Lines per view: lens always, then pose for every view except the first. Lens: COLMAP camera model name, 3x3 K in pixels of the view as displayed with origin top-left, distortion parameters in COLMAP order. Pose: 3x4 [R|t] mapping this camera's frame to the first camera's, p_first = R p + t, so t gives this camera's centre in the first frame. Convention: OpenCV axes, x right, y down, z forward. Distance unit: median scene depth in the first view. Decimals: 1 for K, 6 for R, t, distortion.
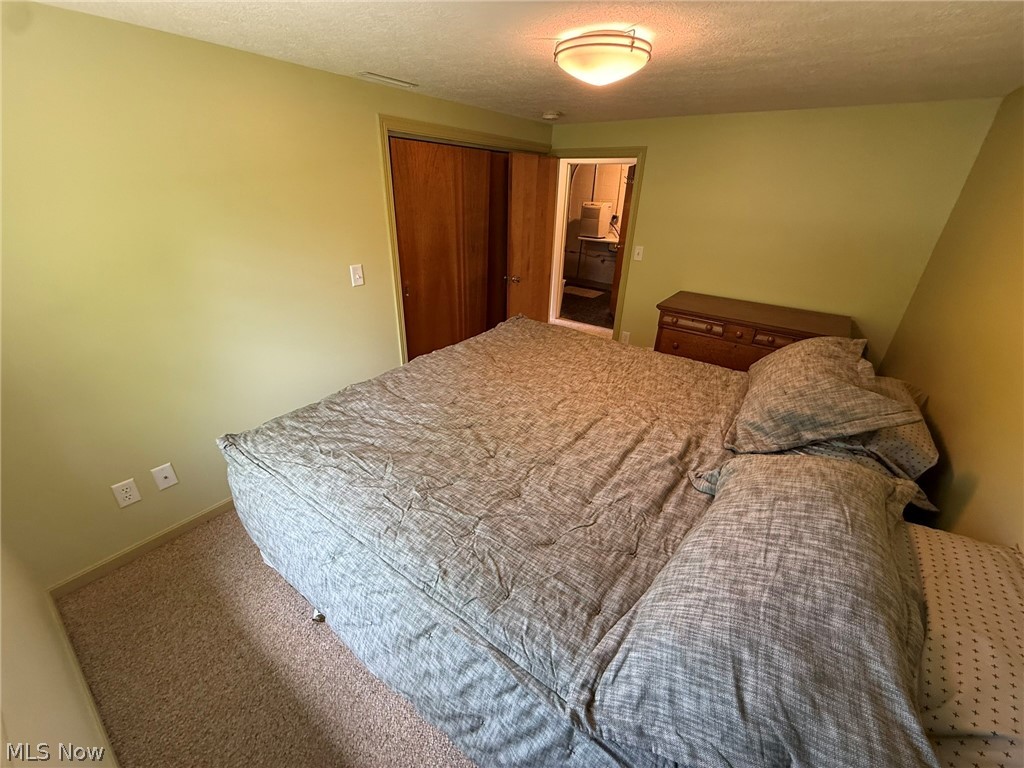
lens RADIAL K [[406.6, 0, 512.0], [0, 406.6, 384.0], [0, 0, 1]] dist [-0.000244, 0.000003]
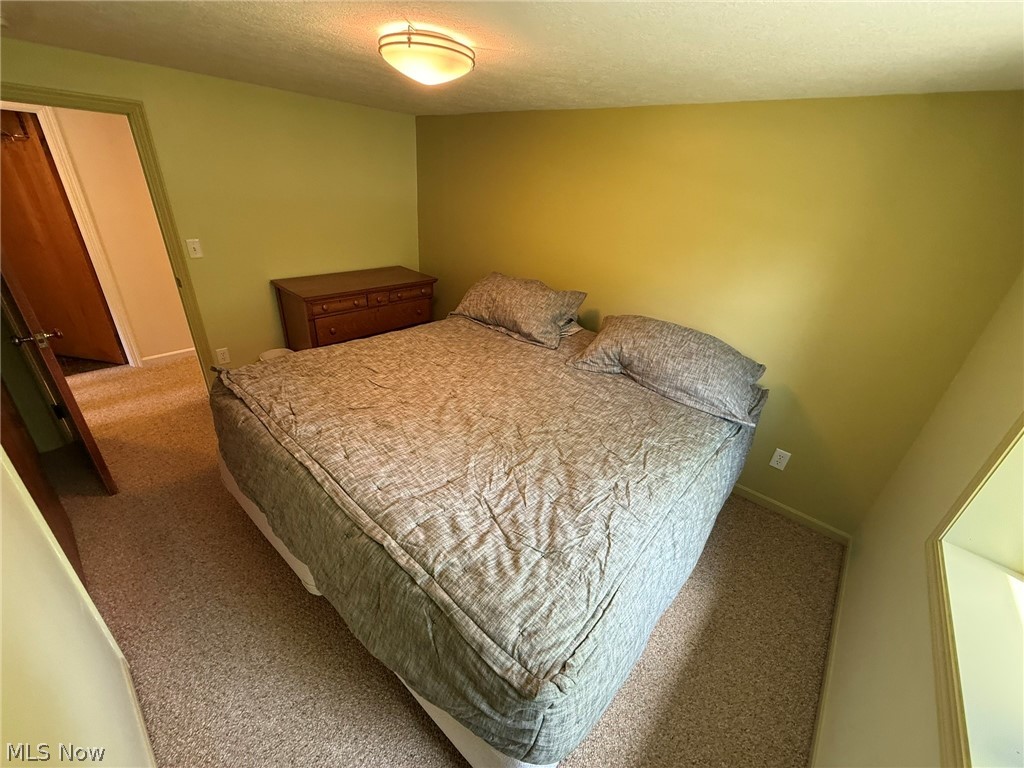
lens RADIAL K [[406.6, 0, 512.0], [0, 406.6, 384.0], [0, 0, 1]] dist [-0.000244, 0.000003]
pose [[0.097165, -0.463896, 0.880545, -0.956270], [0.378739, 0.835402, 0.398322, -0.423521], [-0.920389, 0.294793, 0.256867, 0.746188]]
